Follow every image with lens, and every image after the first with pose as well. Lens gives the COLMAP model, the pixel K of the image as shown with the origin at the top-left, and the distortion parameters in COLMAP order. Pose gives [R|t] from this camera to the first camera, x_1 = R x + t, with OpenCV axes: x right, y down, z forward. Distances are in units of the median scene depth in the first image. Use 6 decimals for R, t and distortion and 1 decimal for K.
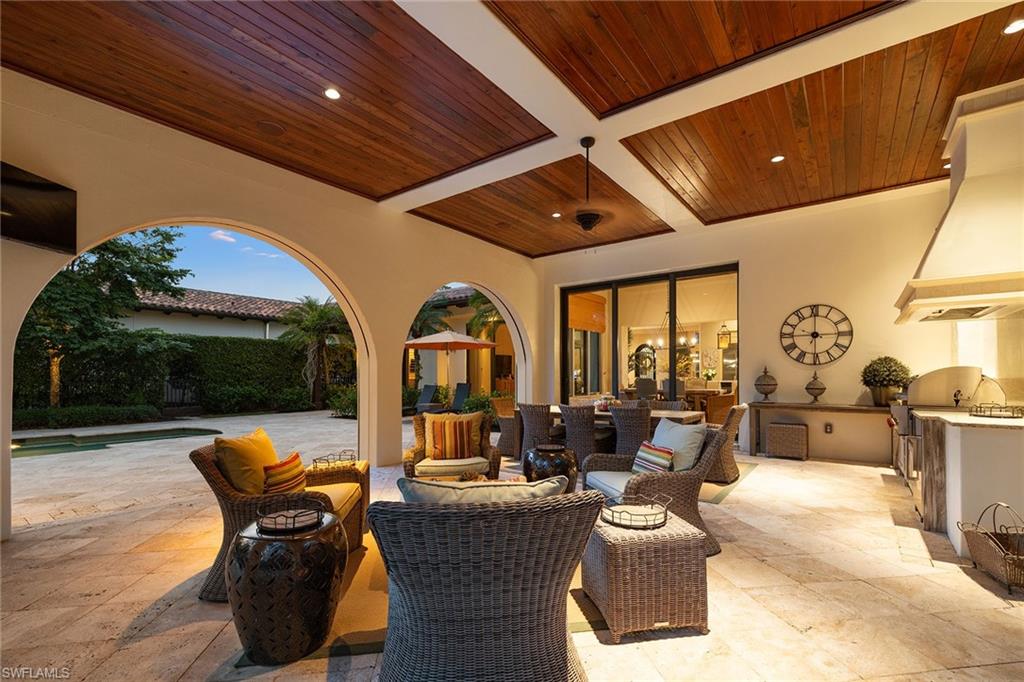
lens RADIAL K [[447.7, 0, 510.9], [0, 447.7, 374.3], [0, 0, 1]] dist [0.000276, 0.000180]
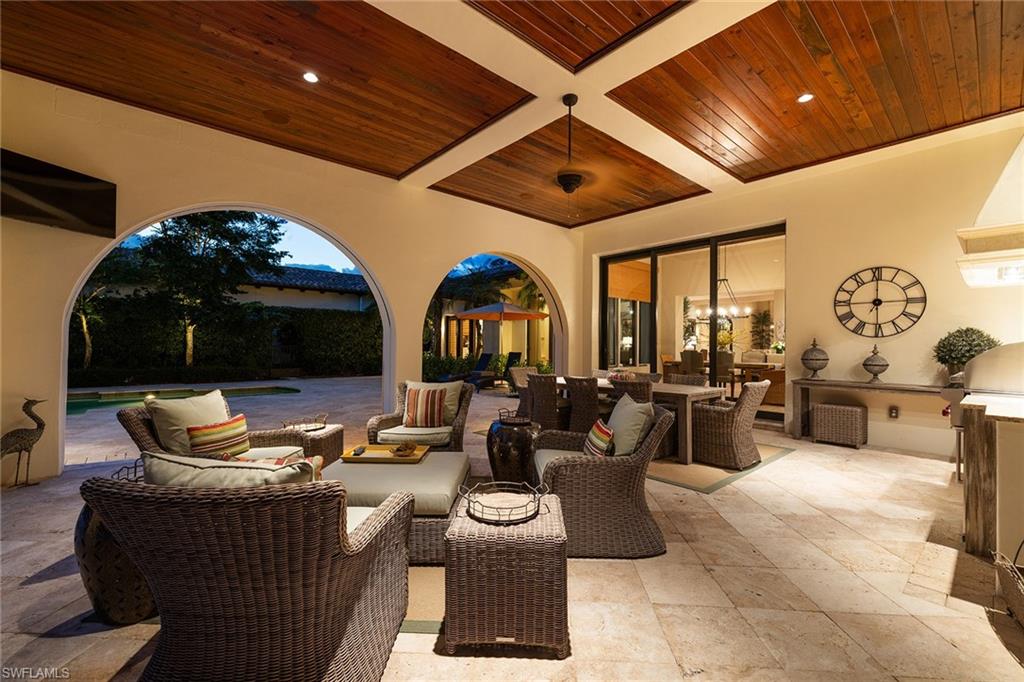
lens RADIAL K [[424.3, 0, 512.0], [0, 424.3, 341.0], [0, 0, 1]] dist [0.002177, -0.000285]
pose [[0.979828, 0.010577, -0.199562, 0.209274], [-0.011876, 0.999915, -0.005309, -0.001551], [0.199489, 0.007572, 0.979871, 0.086727]]
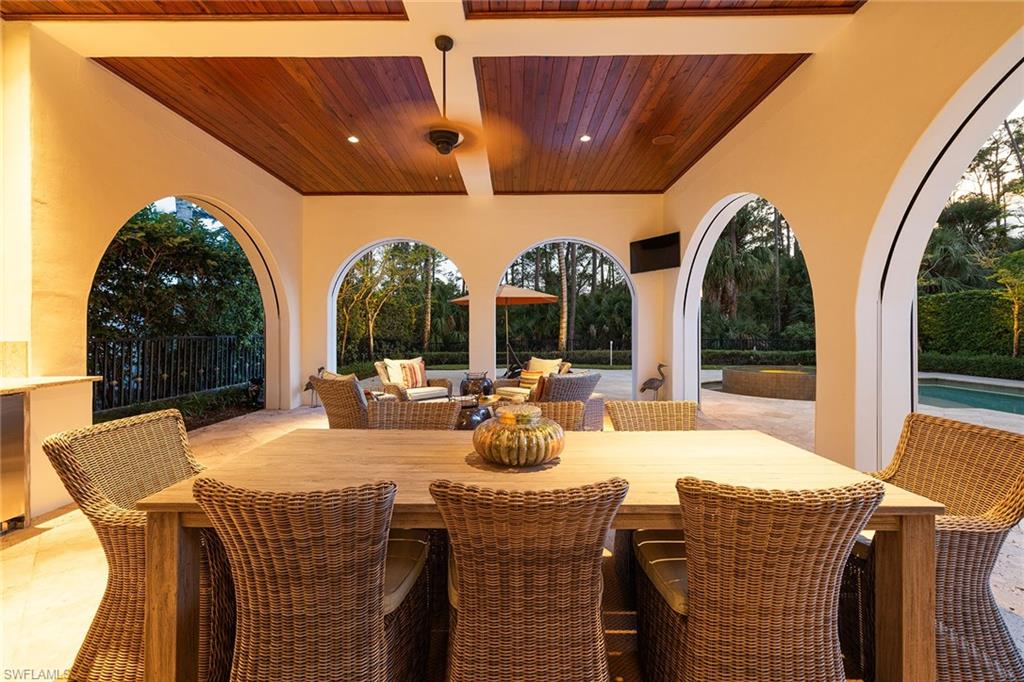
lens RADIAL K [[446.5, 0, 512.0], [0, 446.5, 341.0], [0, 0, 1]] dist [-0.010492, 0.000197]
pose [[0.799839, -0.000302, 0.600214, -0.176315], [-0.001918, 0.999993, 0.003058, 0.002357], [-0.600211, -0.003597, 0.799833, 0.265092]]
